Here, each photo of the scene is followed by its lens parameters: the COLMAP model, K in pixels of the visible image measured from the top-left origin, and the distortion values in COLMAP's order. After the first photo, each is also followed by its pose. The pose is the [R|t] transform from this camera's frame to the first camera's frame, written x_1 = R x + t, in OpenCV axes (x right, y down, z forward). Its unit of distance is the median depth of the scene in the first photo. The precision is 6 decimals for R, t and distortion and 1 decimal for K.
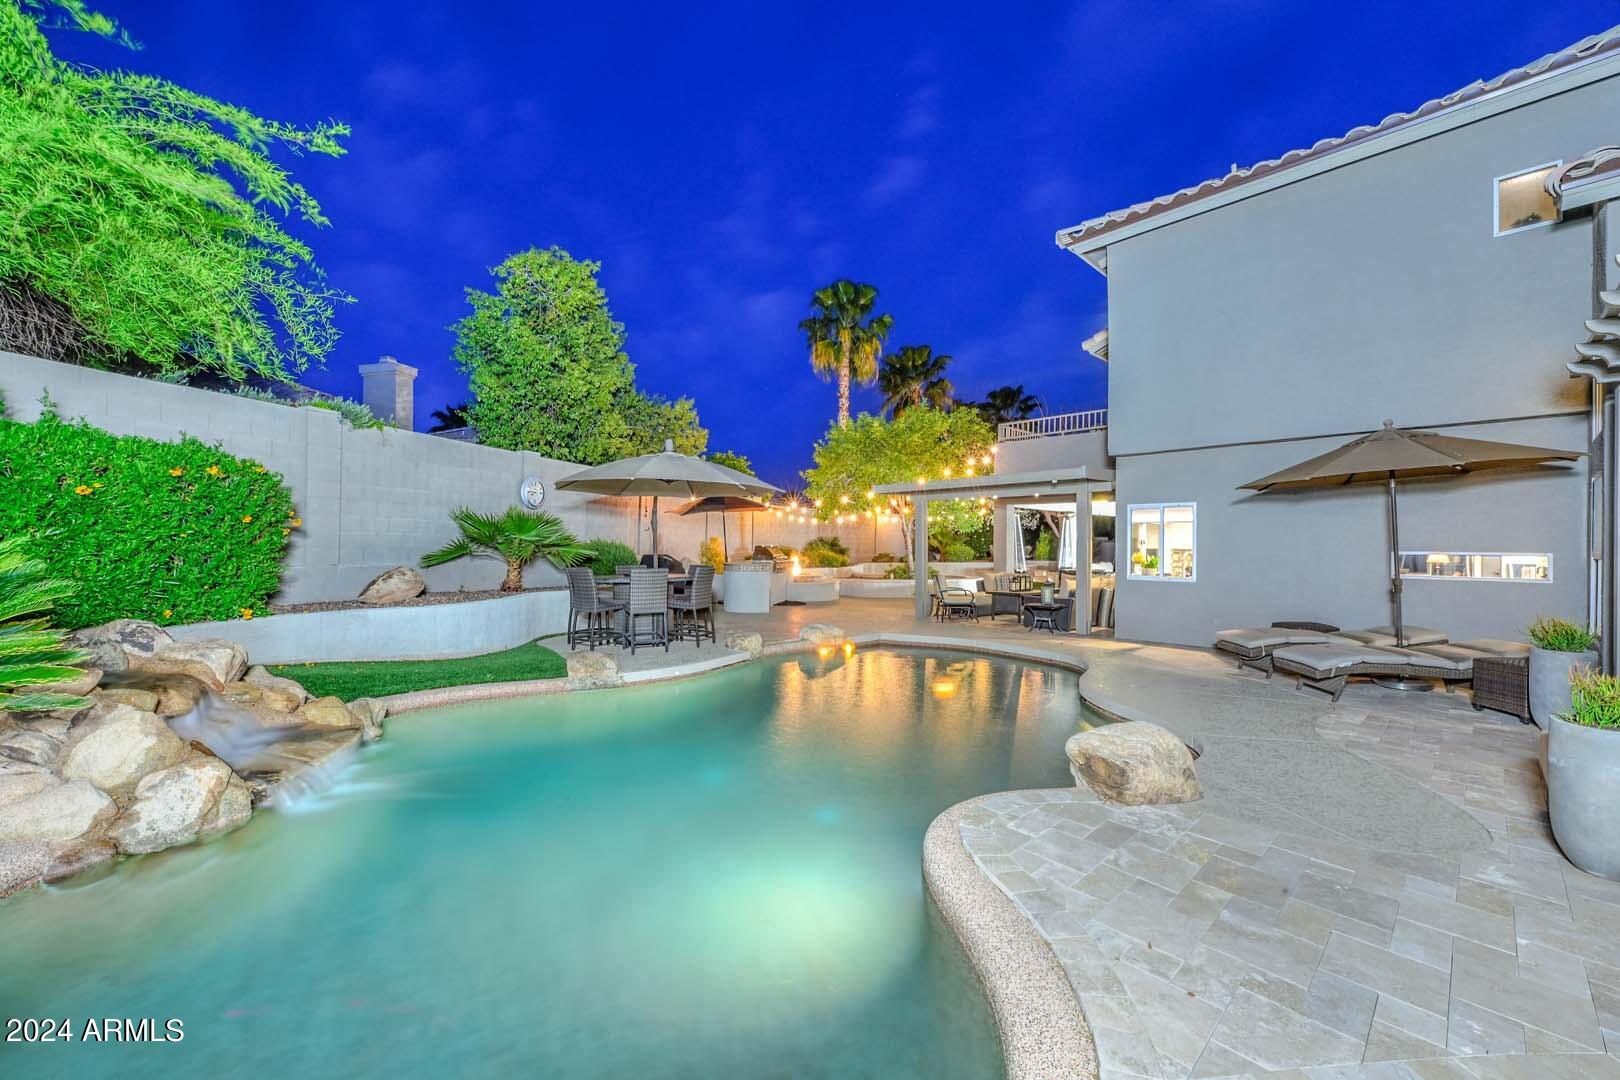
lens RADIAL K [[627.4, 0, 814.1], [0, 627.4, 541.9], [0, 0, 1]] dist [0.002393, 0.000129]
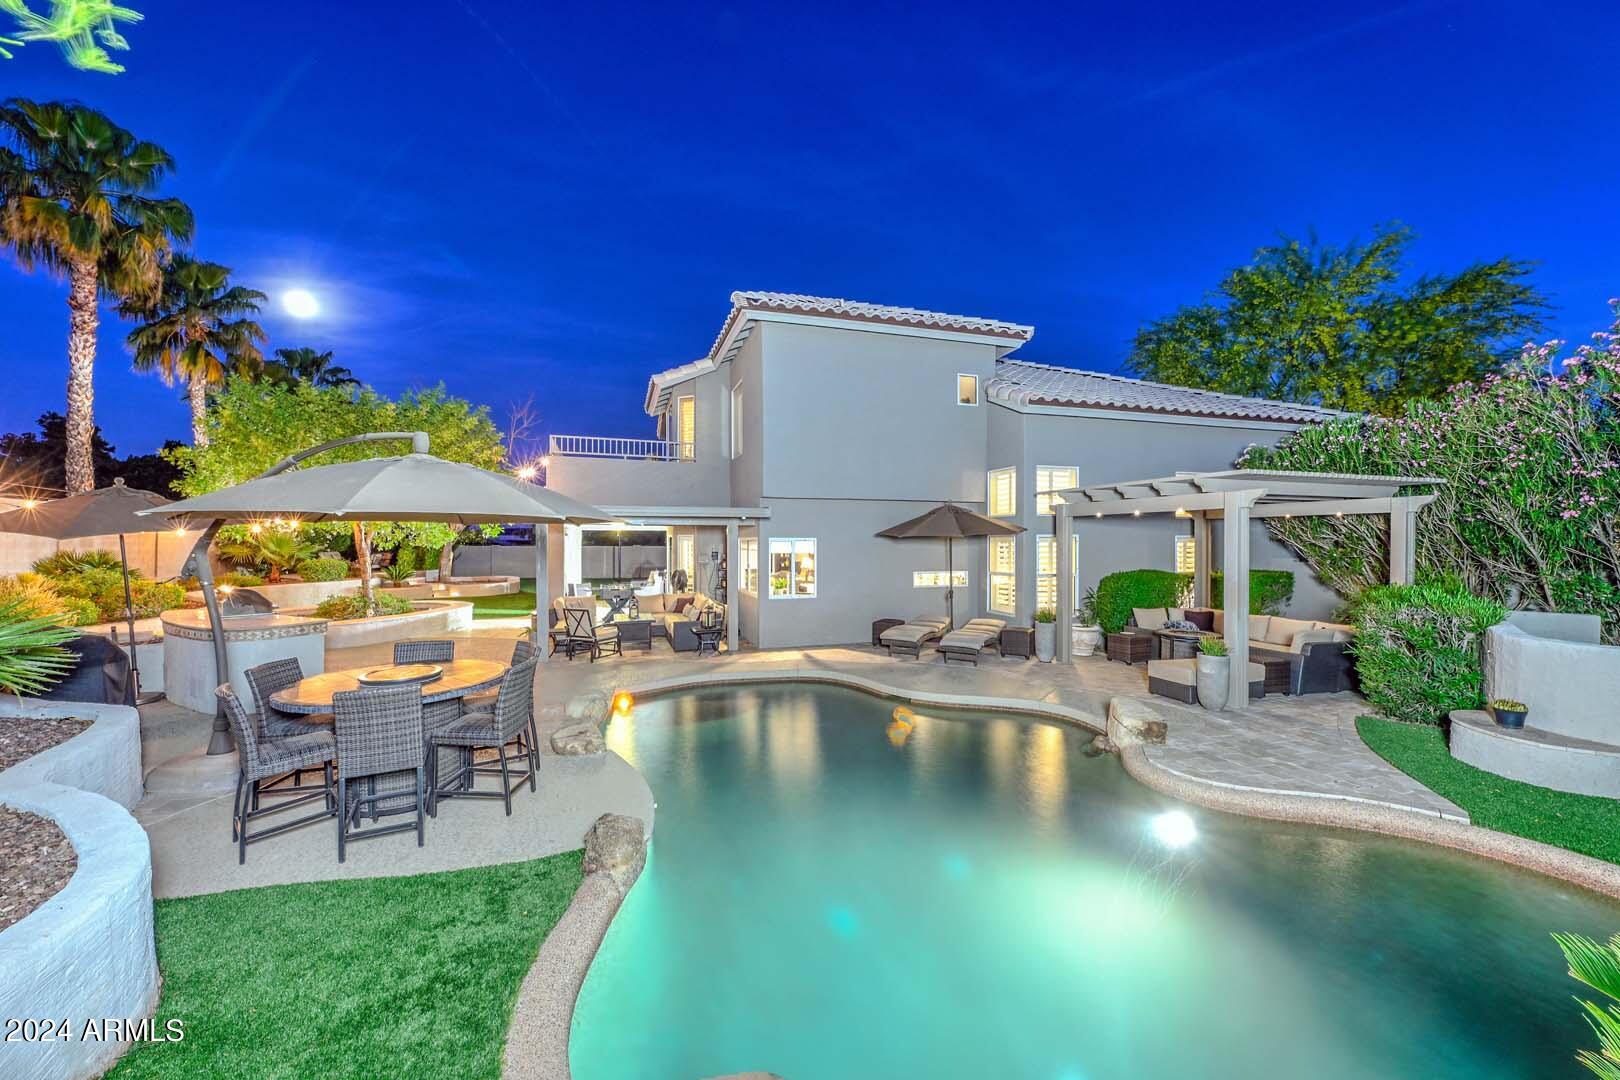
lens RADIAL K [[627.4, 0, 814.1], [0, 627.4, 541.9], [0, 0, 1]] dist [0.002393, 0.000129]
pose [[0.435602, -0.008094, 0.900103, -0.590578], [-0.001424, 0.999952, 0.009681, -0.068057], [-0.900138, -0.005499, 0.435569, 0.419907]]
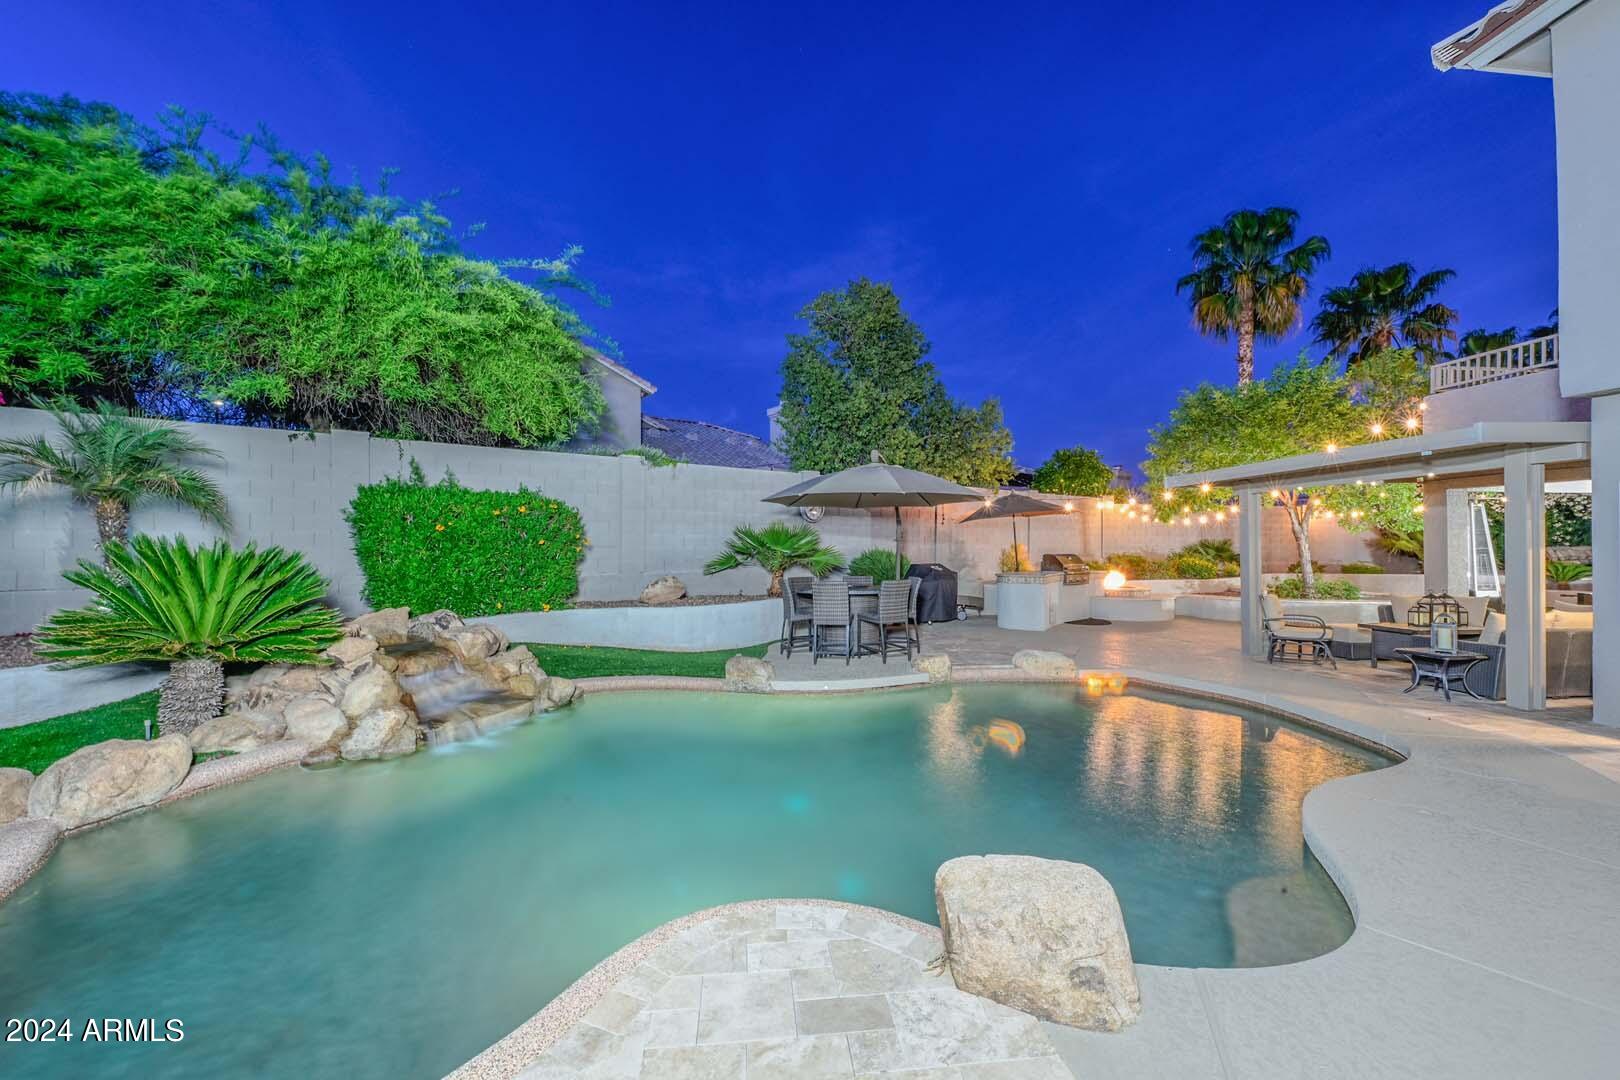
lens RADIAL K [[627.4, 0, 814.1], [0, 627.4, 541.9], [0, 0, 1]] dist [0.002393, 0.000129]
pose [[0.796234, -0.012814, -0.604853, 0.288987], [0.010461, 0.999918, -0.007413, -0.011872], [0.604898, -0.000425, 0.796303, 0.149526]]
